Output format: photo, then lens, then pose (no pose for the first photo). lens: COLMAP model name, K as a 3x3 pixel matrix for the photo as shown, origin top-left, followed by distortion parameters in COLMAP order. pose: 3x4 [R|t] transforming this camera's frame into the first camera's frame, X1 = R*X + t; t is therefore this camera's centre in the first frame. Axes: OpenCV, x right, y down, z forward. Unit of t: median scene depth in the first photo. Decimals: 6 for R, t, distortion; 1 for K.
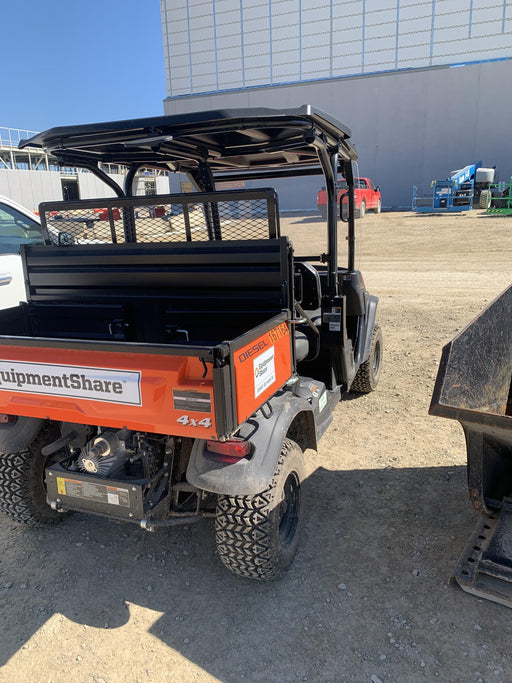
lens RADIAL K [[551.2, 0, 256.0], [0, 551.2, 341.5], [0, 0, 1]] dist [0.001538, 0.002364]
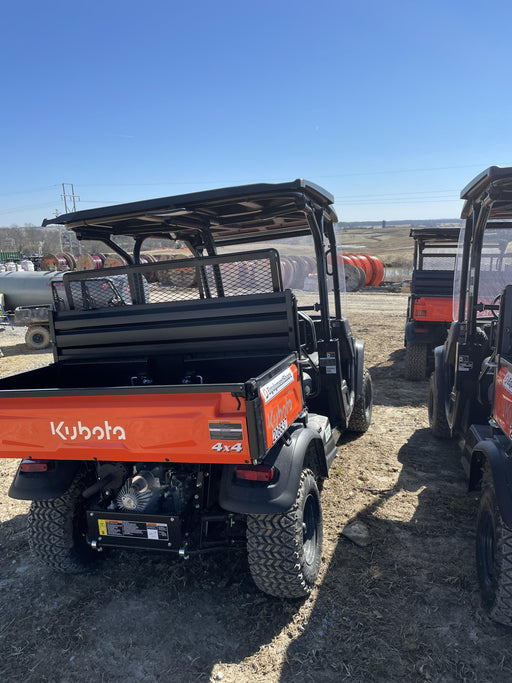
lens RADIAL K [[551.2, 0, 256.0], [0, 551.2, 341.5], [0, 0, 1]] dist [0.001538, 0.002364]
pose [[0.997356, -0.060730, 0.039906, -0.068919], [0.064703, 0.992125, -0.107241, 0.038247], [-0.033079, 0.109540, 0.993432, -0.134940]]
